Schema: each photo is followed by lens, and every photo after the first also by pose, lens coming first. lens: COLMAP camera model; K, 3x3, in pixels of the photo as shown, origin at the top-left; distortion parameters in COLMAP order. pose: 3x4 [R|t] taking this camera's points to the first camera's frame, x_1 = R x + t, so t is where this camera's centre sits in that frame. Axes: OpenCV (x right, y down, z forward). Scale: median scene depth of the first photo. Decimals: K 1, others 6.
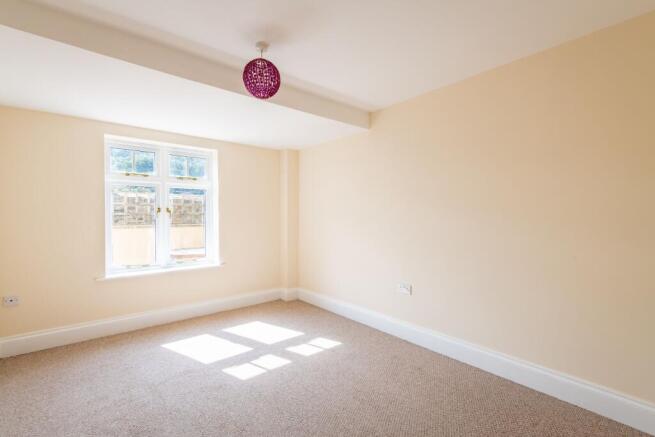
lens RADIAL K [[287.6, 0, 327.5], [0, 287.6, 215.7], [0, 0, 1]] dist [-0.005292, -0.000741]
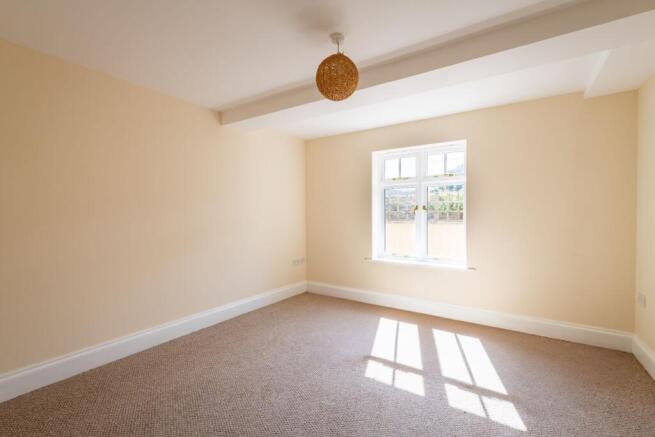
lens RADIAL K [[287.6, 0, 329.5], [0, 287.6, 214.8], [0, 0, 1]] dist [-0.005292, -0.000741]
pose [[0.308546, 0.007785, -0.951178, 0.362680], [-0.017572, 0.999843, 0.002483, 0.010205], [0.951047, 0.015947, 0.308634, 0.340144]]
